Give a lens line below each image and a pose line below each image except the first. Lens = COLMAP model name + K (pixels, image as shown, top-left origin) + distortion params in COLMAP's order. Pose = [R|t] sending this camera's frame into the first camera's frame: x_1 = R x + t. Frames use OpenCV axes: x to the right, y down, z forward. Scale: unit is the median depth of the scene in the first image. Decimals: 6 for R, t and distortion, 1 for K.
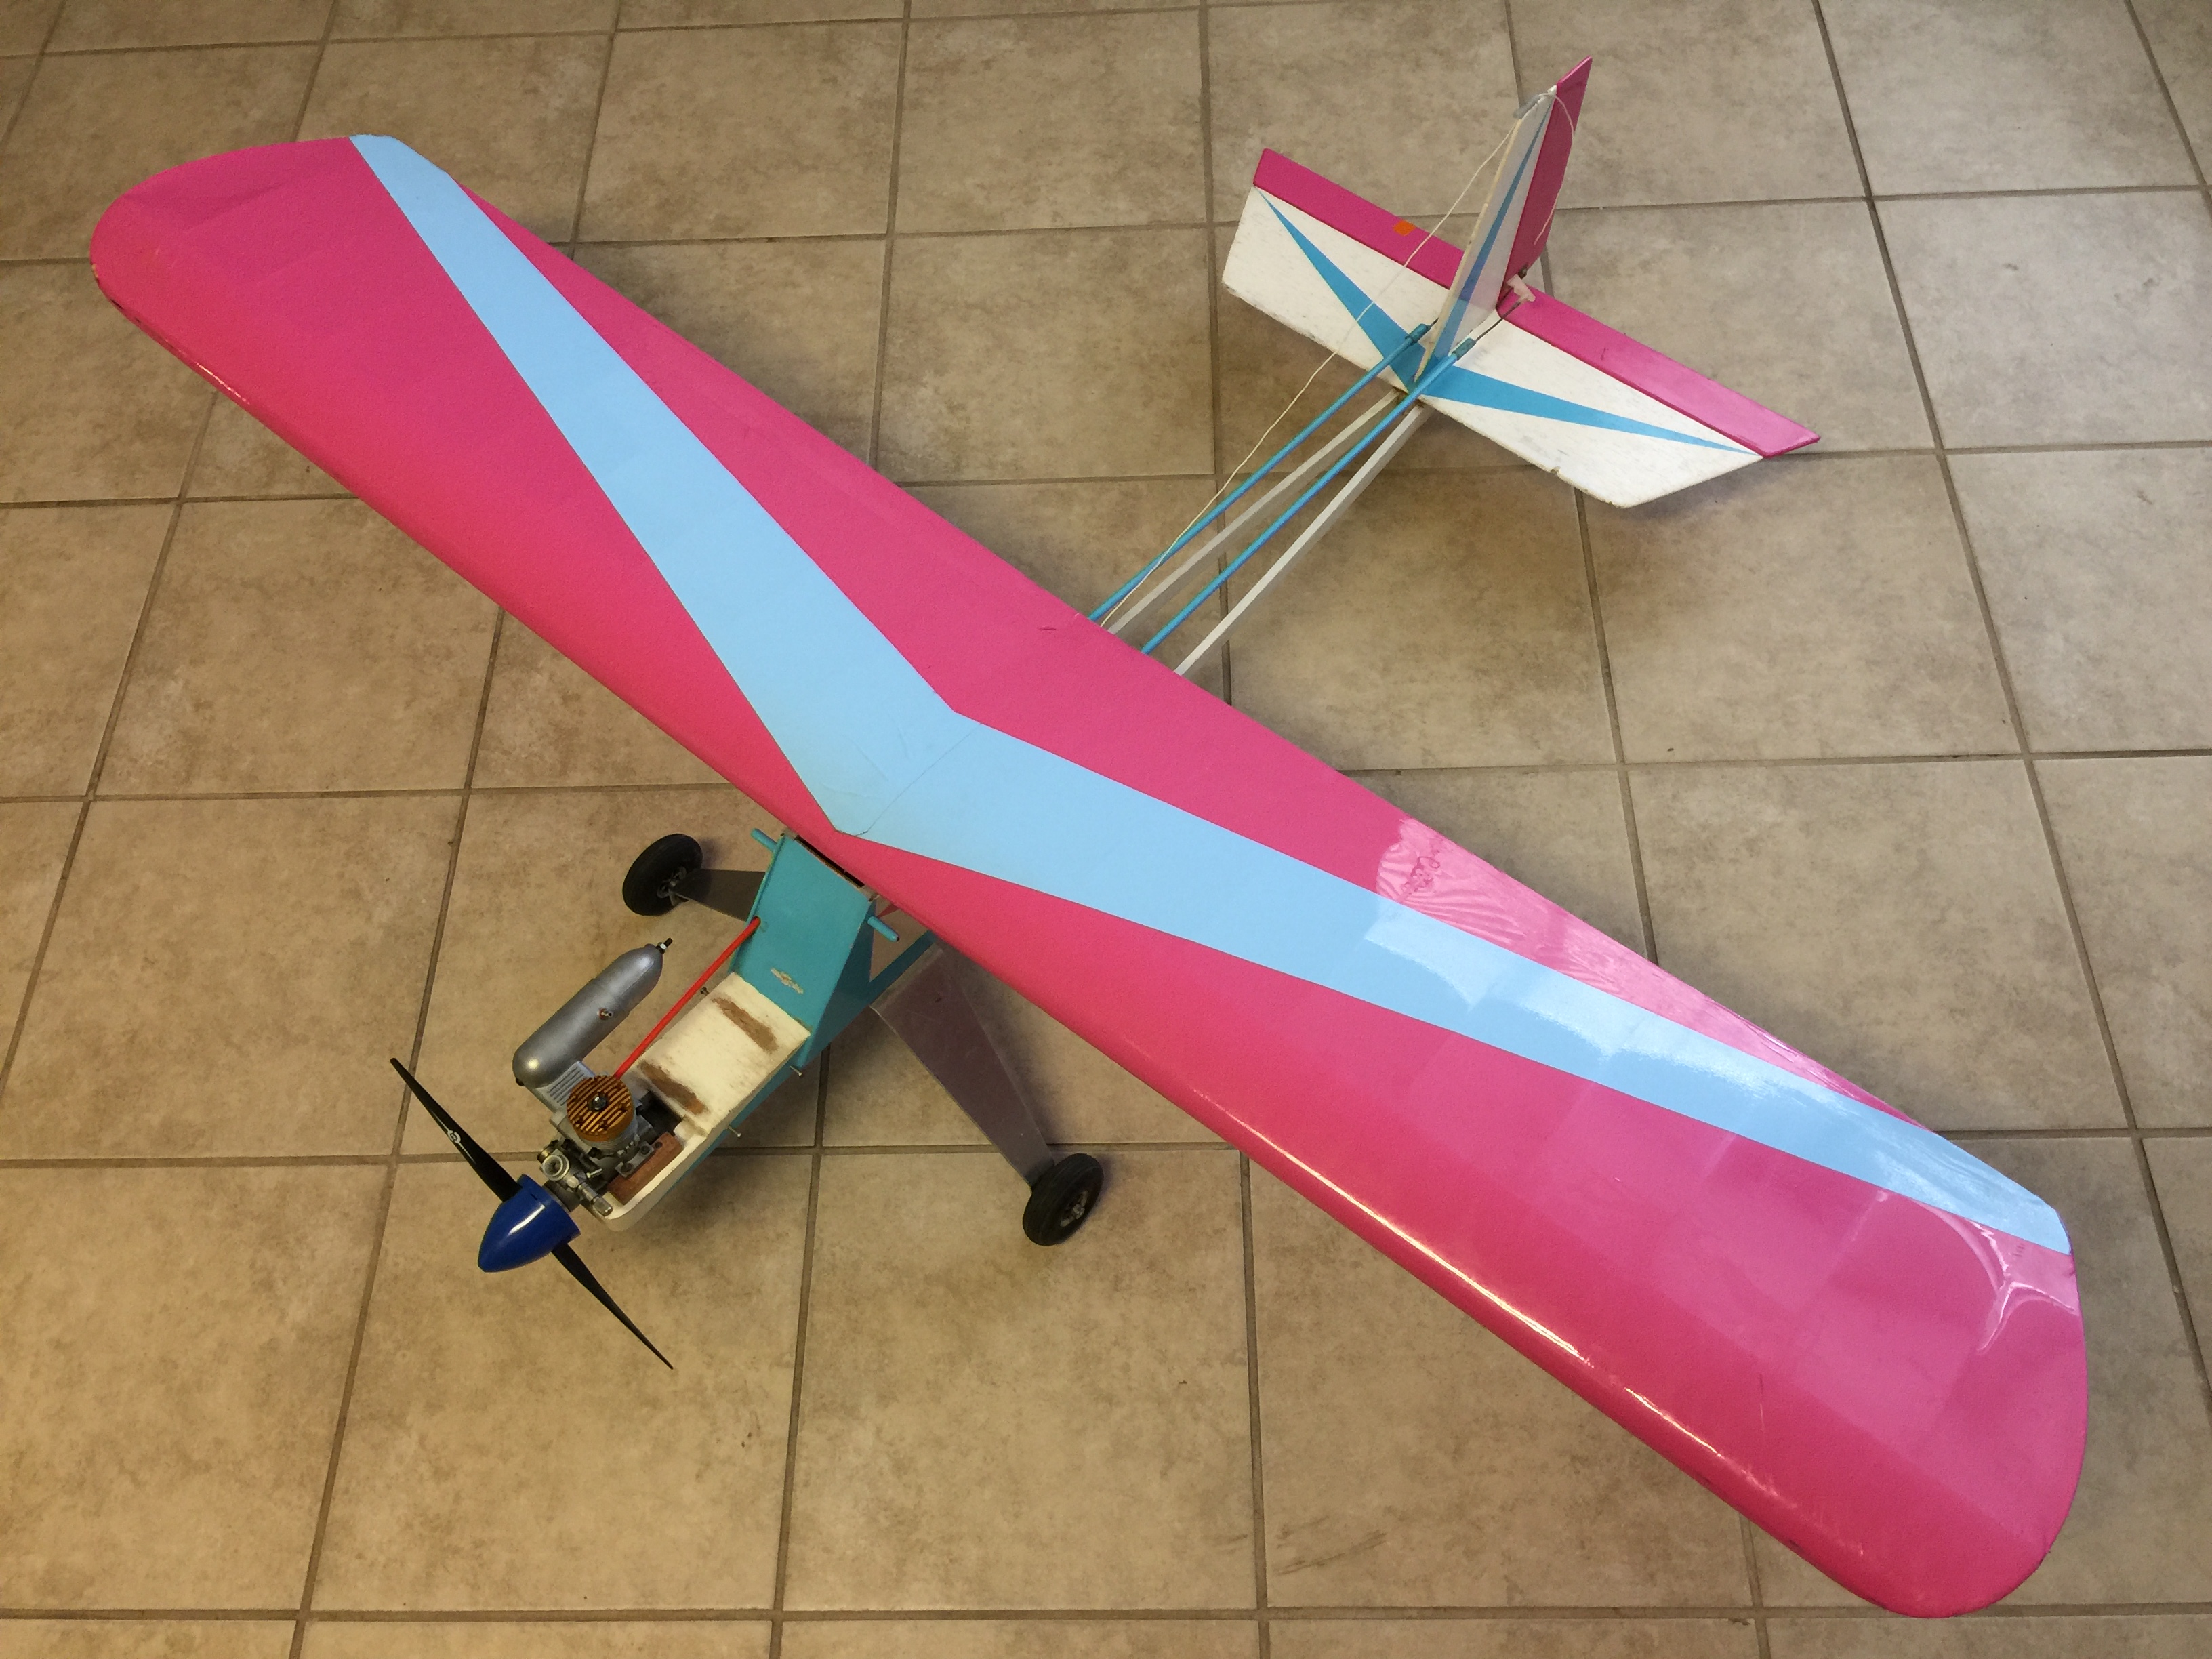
lens RADIAL K [[1862.4, 0, 1103.2], [0, 1862.4, 820.8], [0, 0, 1]] dist [0.086194, -0.140266]
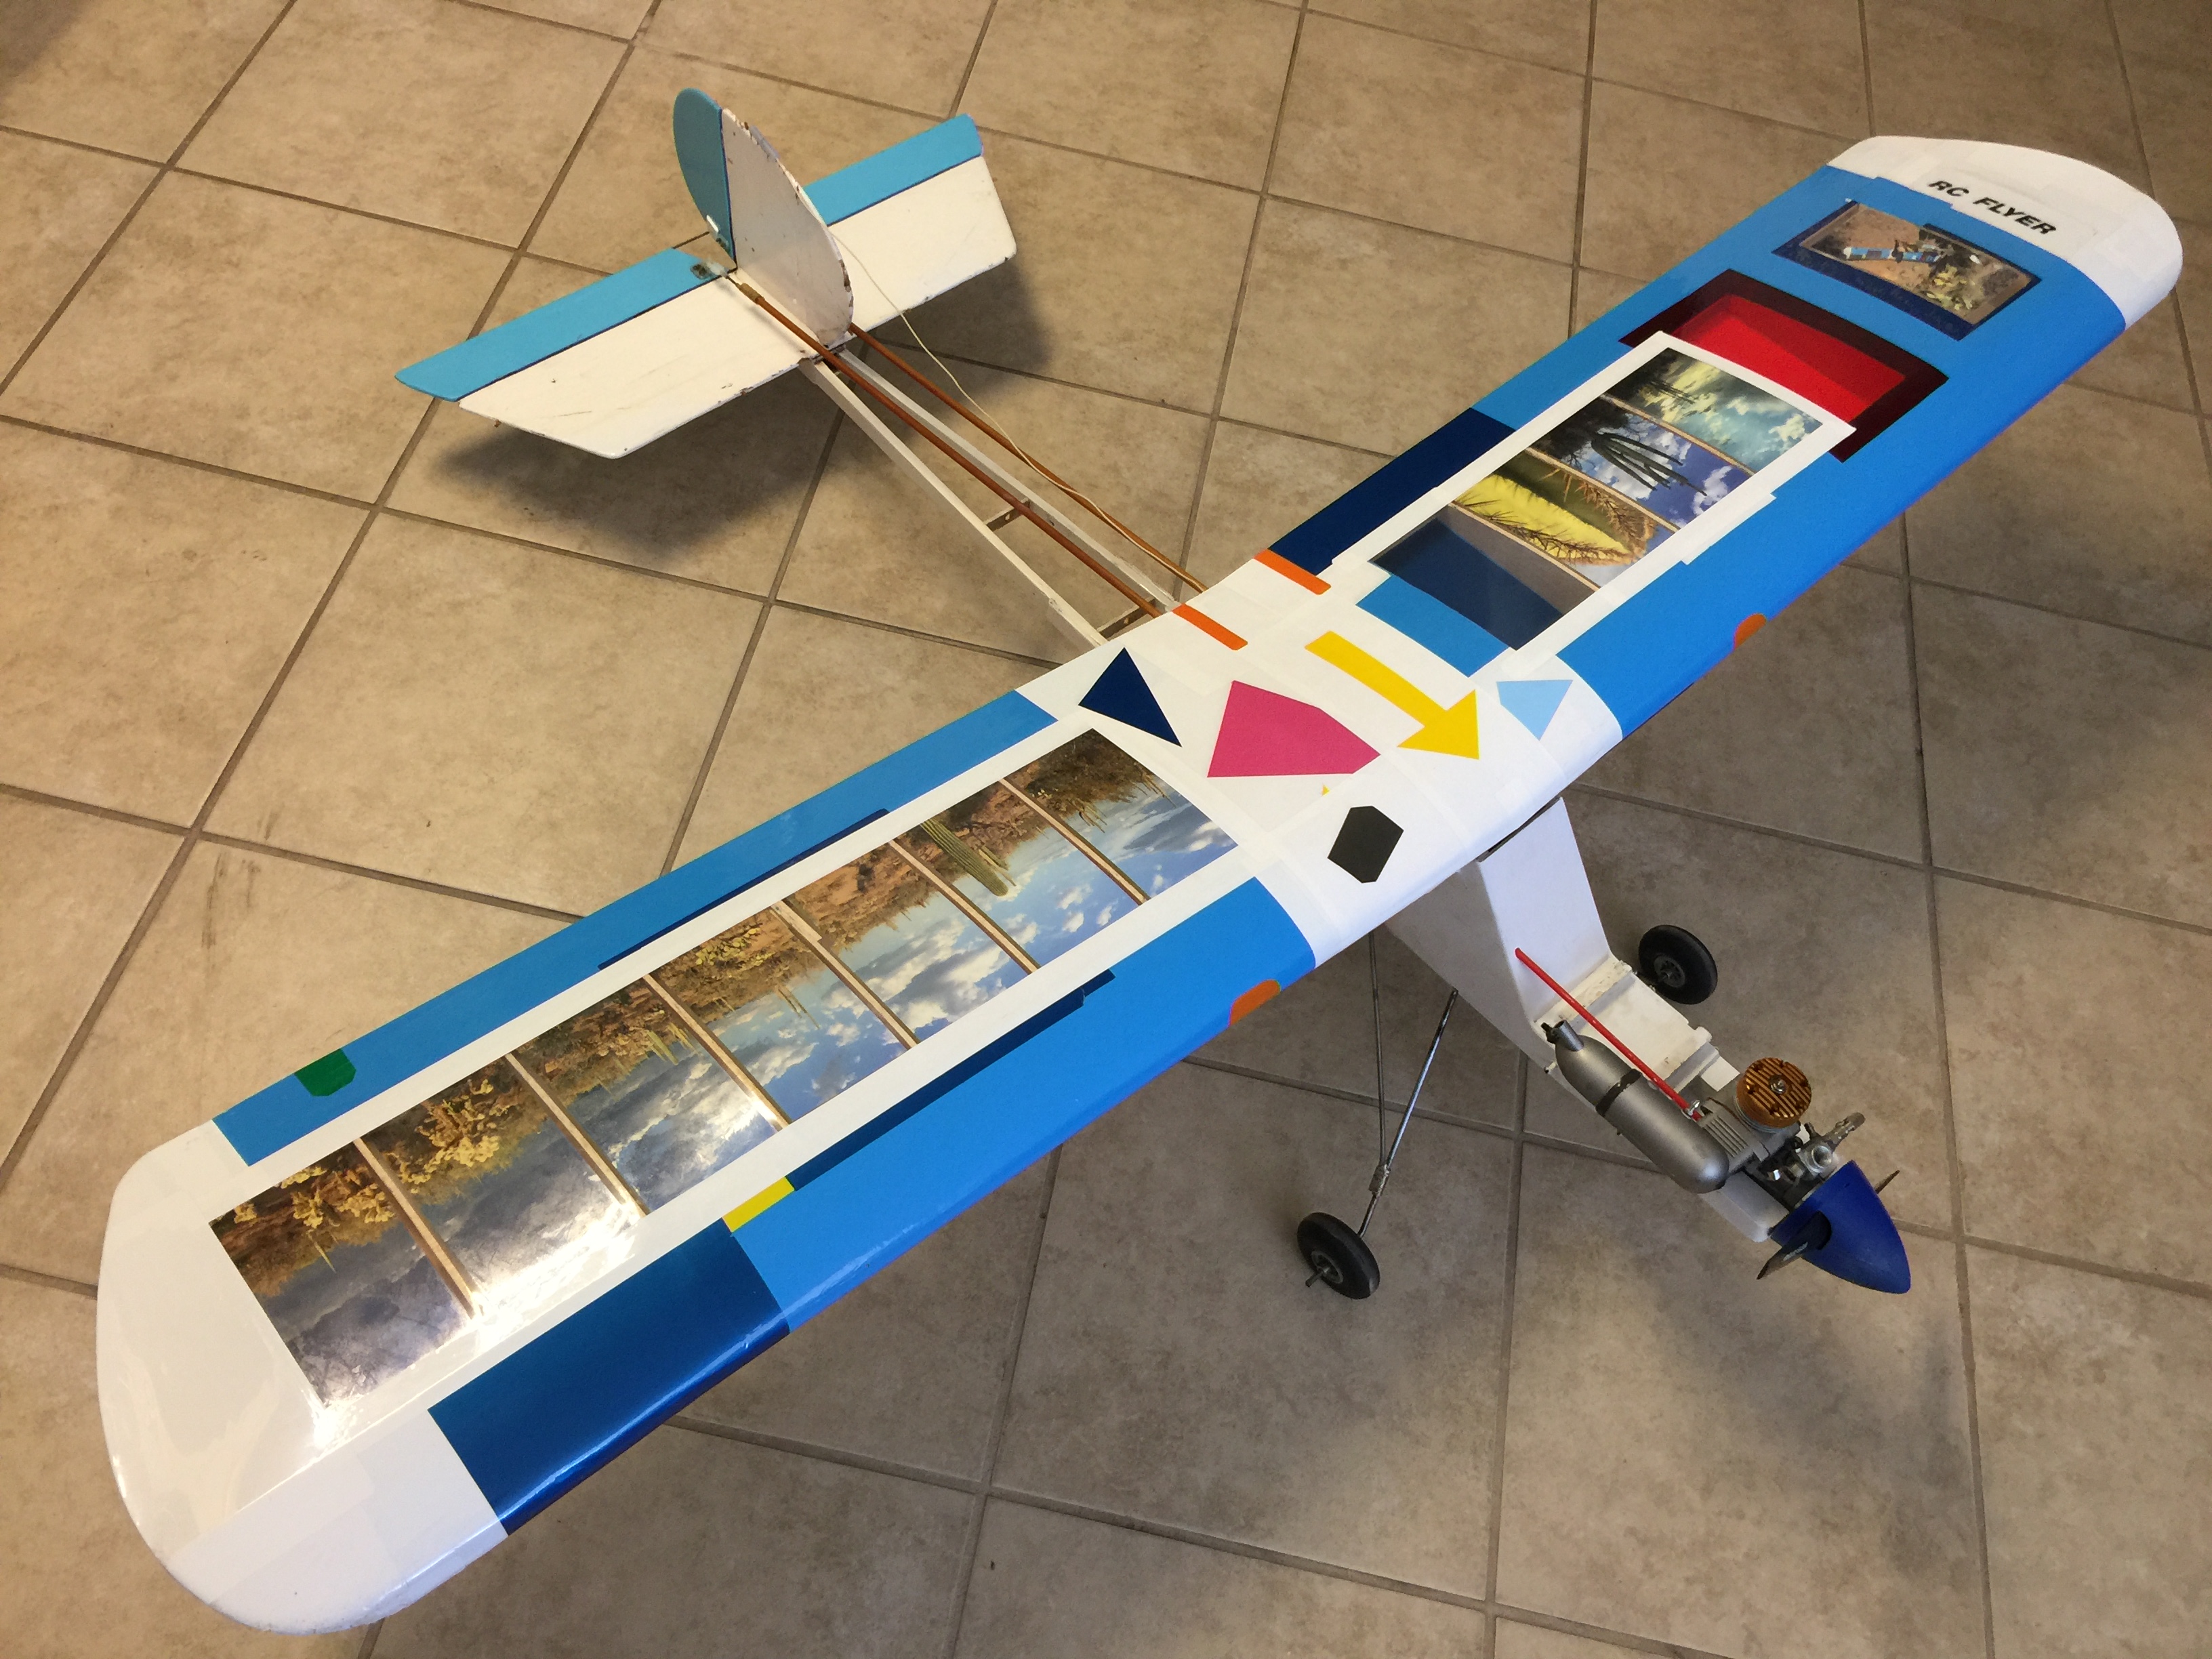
lens RADIAL K [[1862.4, 0, 1101.5], [0, 1862.4, 825.1], [0, 0, 1]] dist [0.086194, -0.140266]
pose [[-0.185686, 0.832462, -0.522042, 0.415296], [-0.909371, 0.055679, 0.412243, -0.374369], [0.372243, 0.551277, 0.746678, 0.295049]]
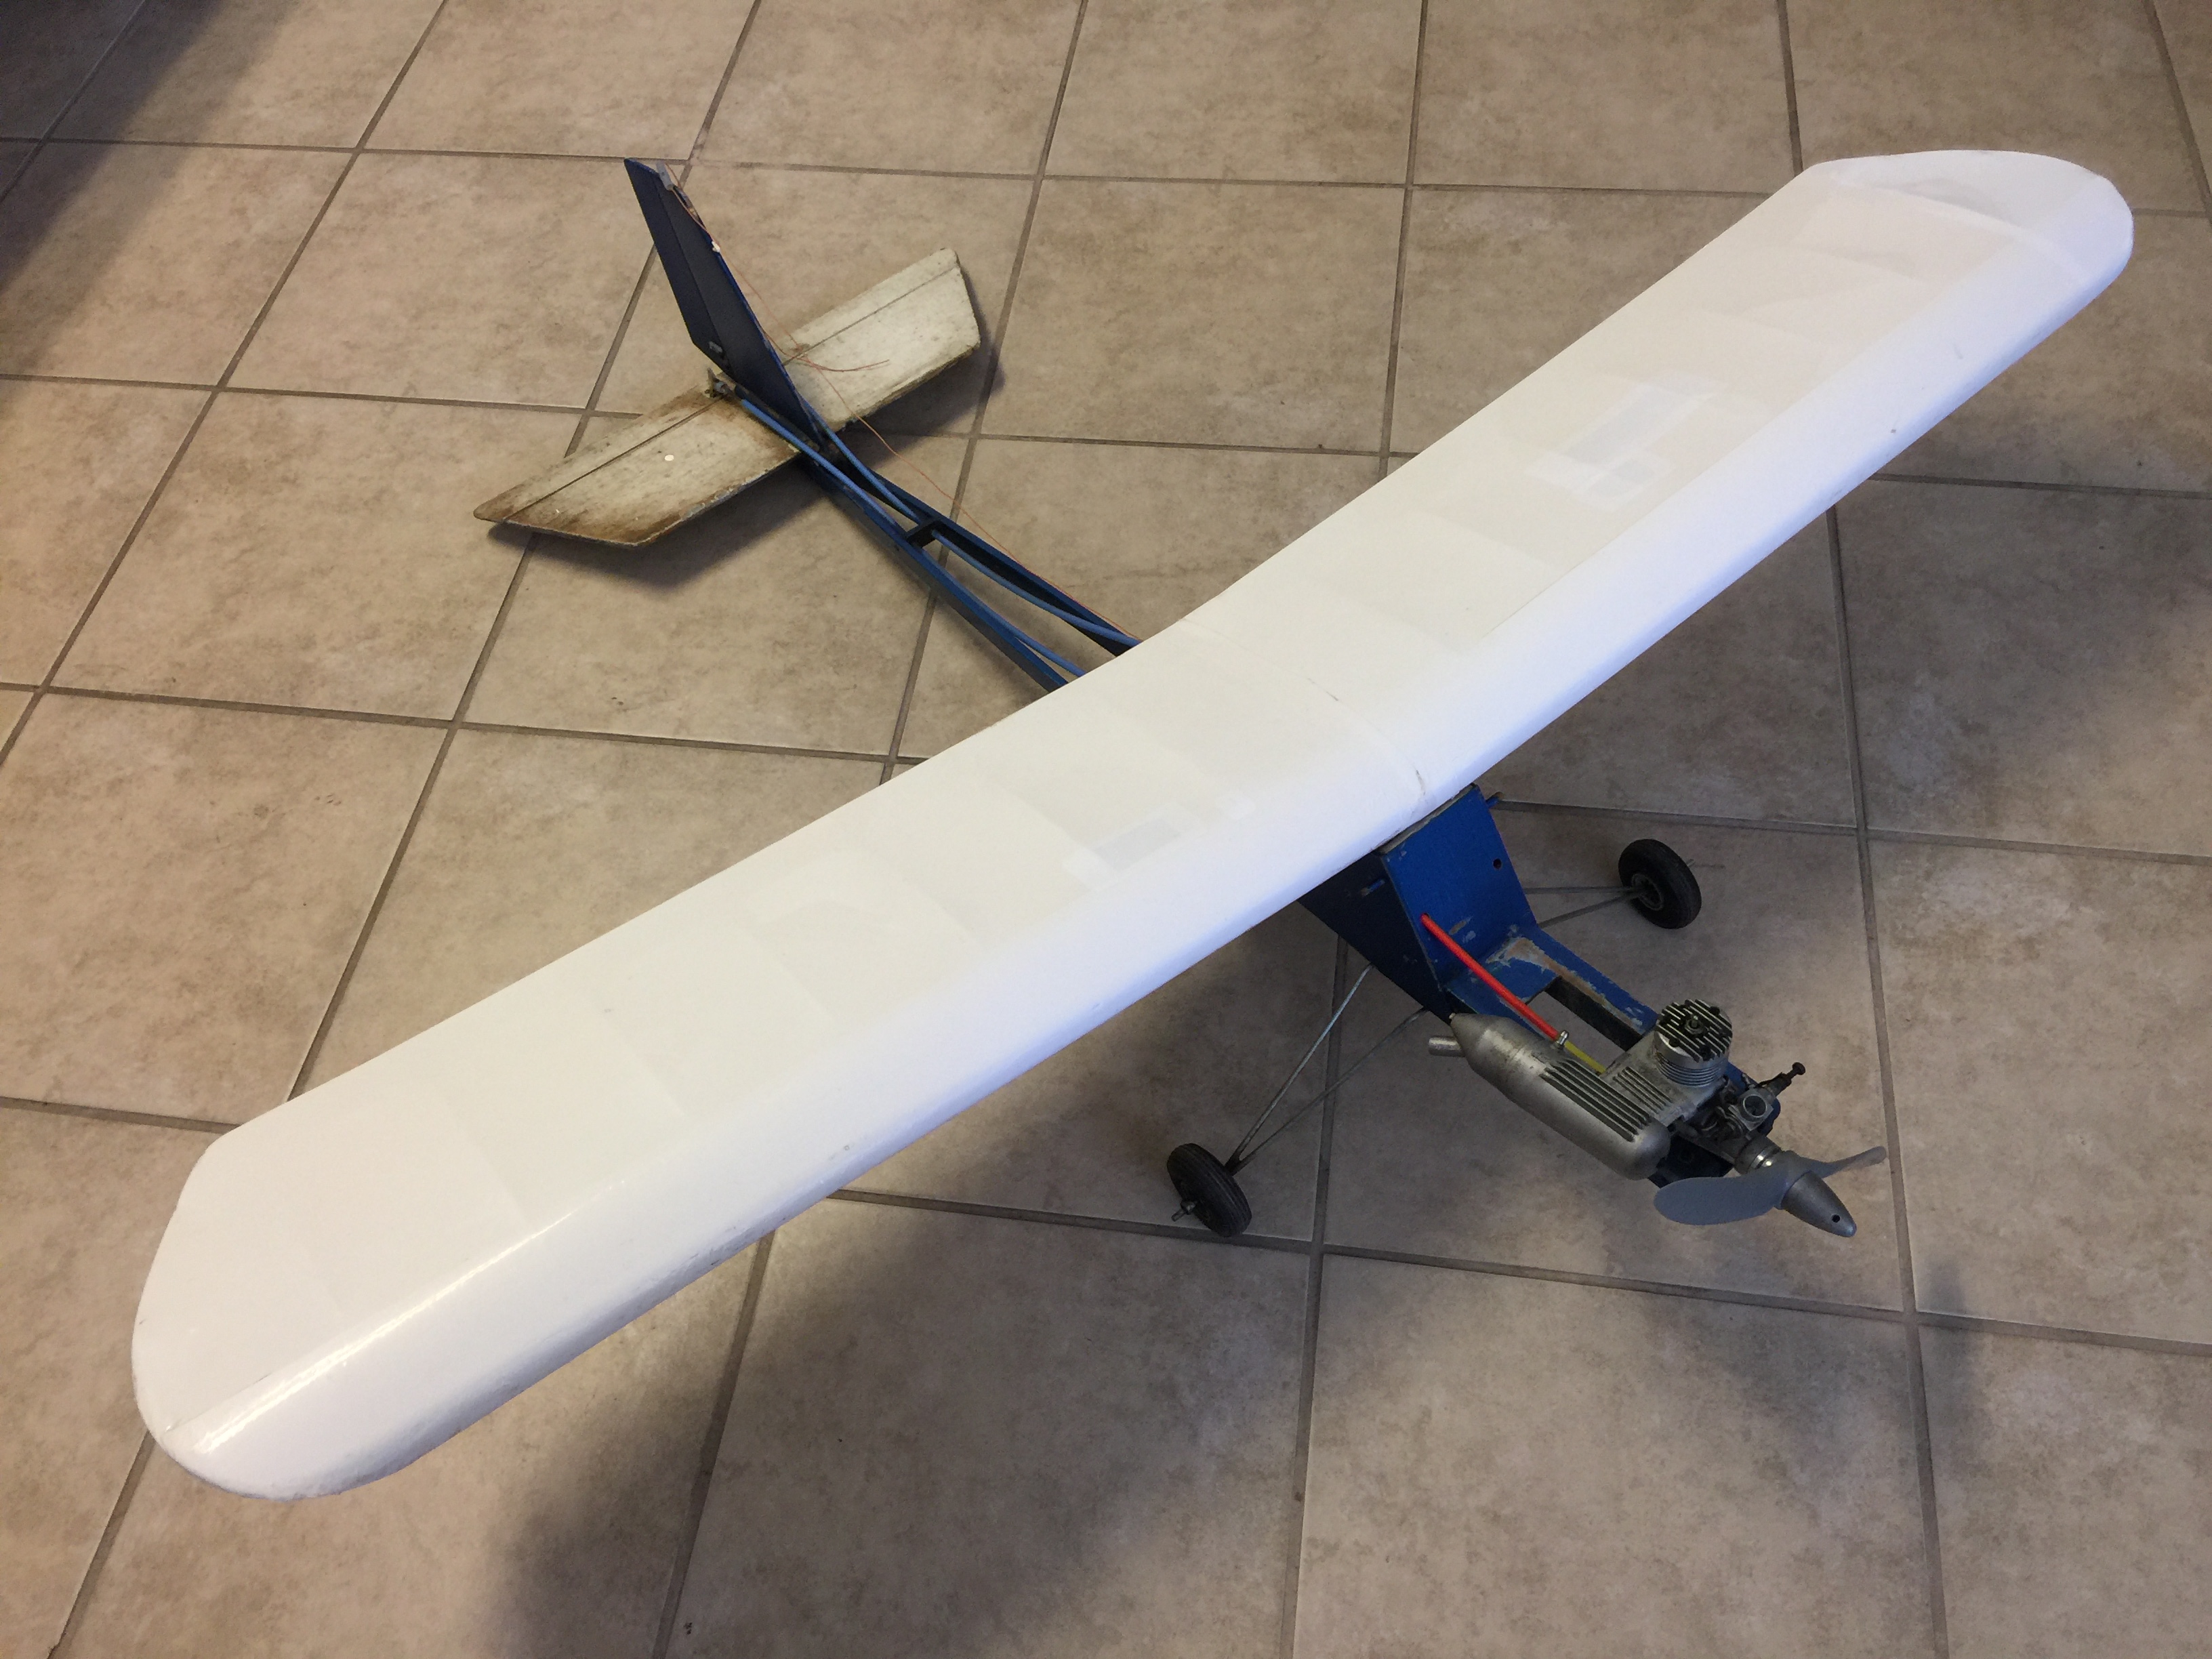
lens RADIAL K [[1862.4, 0, 1082.8], [0, 1862.4, 830.9], [0, 0, 1]] dist [0.086194, -0.140266]
pose [[-0.143093, 0.844651, -0.515839, 0.293404], [-0.818463, 0.192051, 0.541512, -0.340863], [0.556455, 0.499681, 0.663834, 0.397218]]
